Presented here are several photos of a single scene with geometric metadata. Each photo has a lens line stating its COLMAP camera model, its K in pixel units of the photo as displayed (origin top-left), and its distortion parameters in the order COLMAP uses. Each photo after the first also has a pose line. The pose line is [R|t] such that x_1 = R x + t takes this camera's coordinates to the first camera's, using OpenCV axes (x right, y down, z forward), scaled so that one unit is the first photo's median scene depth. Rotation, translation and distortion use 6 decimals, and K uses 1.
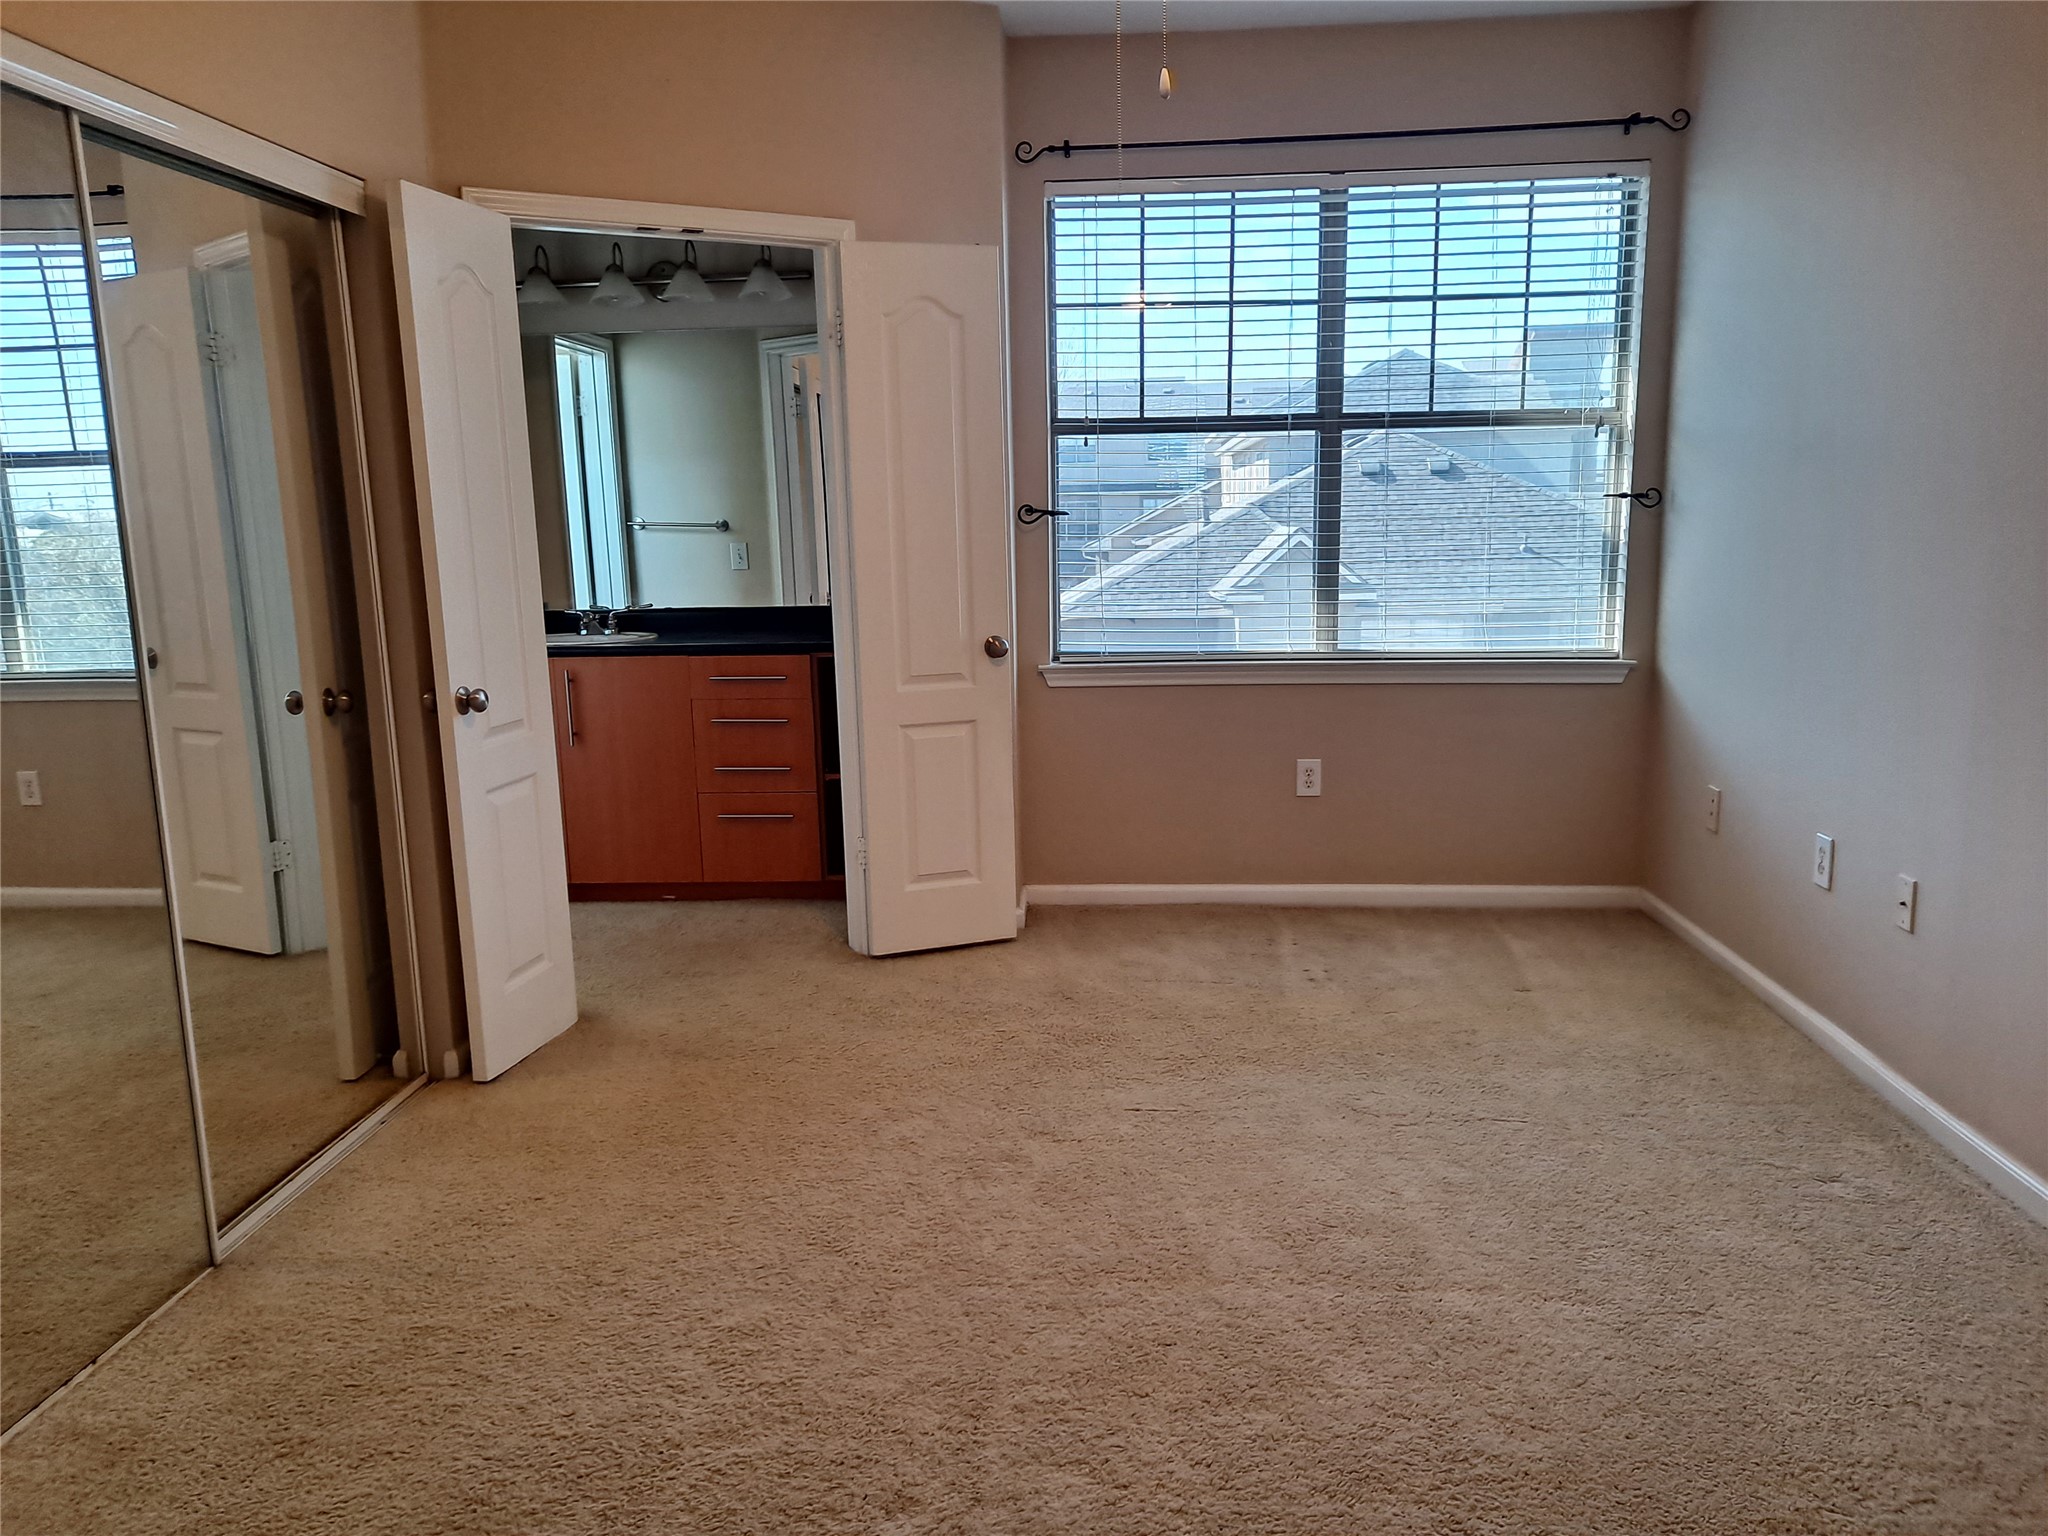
lens RADIAL K [[1486.6, 0, 1022.5], [0, 1486.6, 769.0], [0, 0, 1]] dist [0.010158, -0.006652]
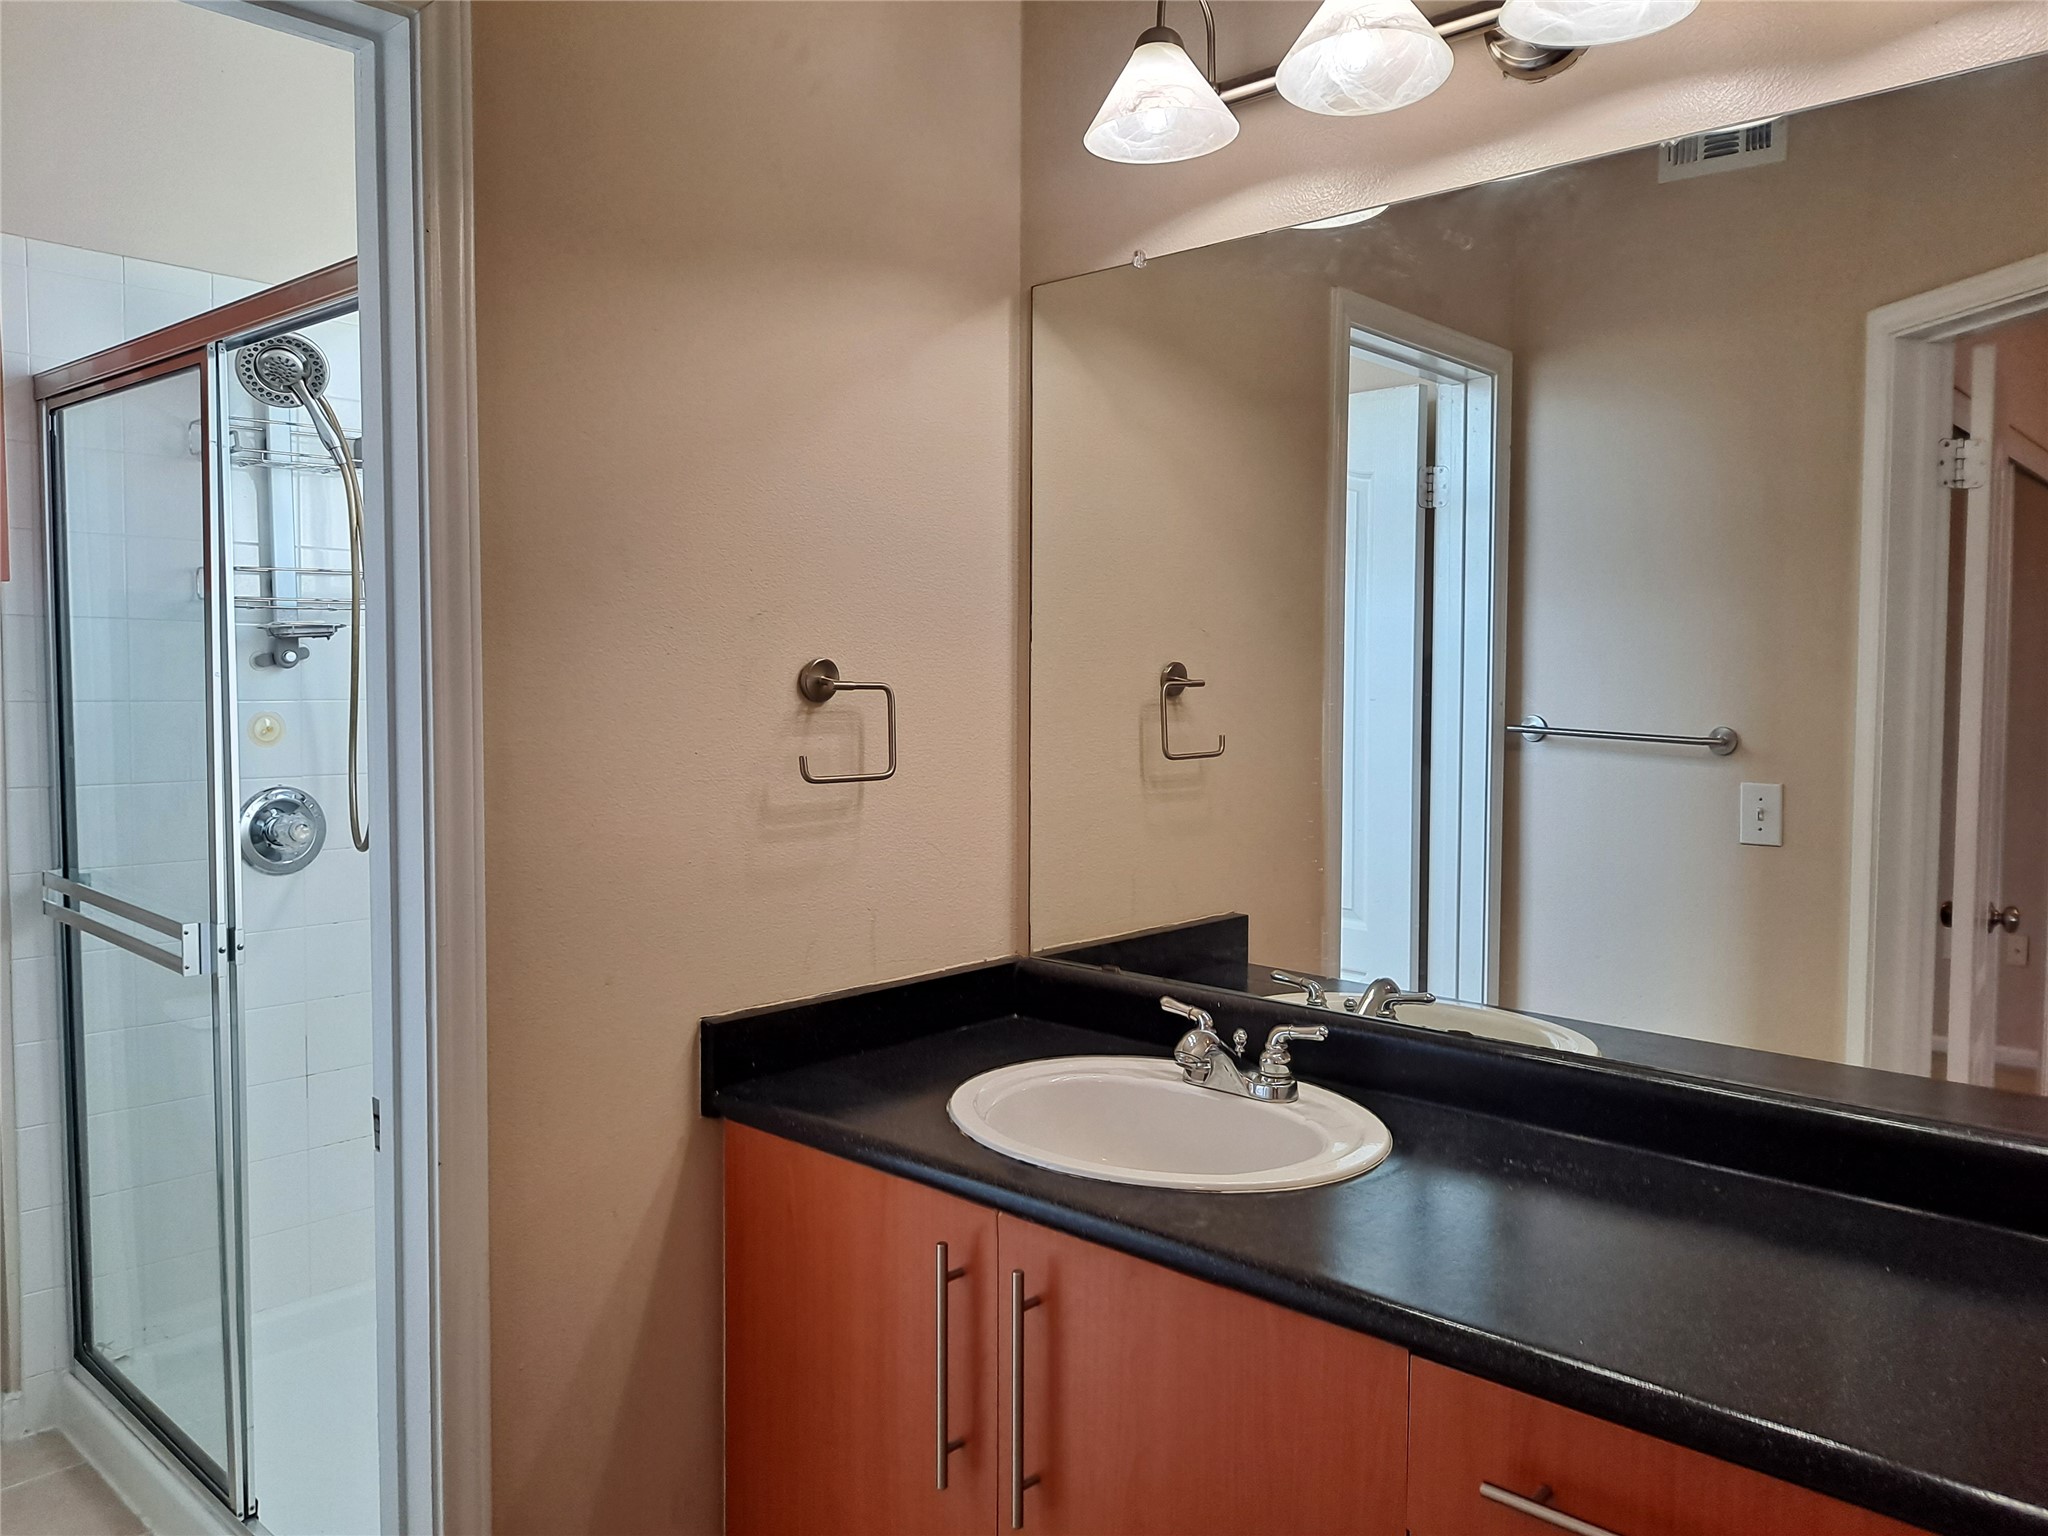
lens RADIAL K [[1486.6, 0, 1019.3], [0, 1486.6, 760.1], [0, 0, 1]] dist [0.010158, -0.006652]
pose [[0.785513, 0.052255, -0.616636, -0.097121], [-0.128573, 0.988466, -0.080020, -0.098294], [0.605342, 0.142140, 0.783171, 0.545041]]
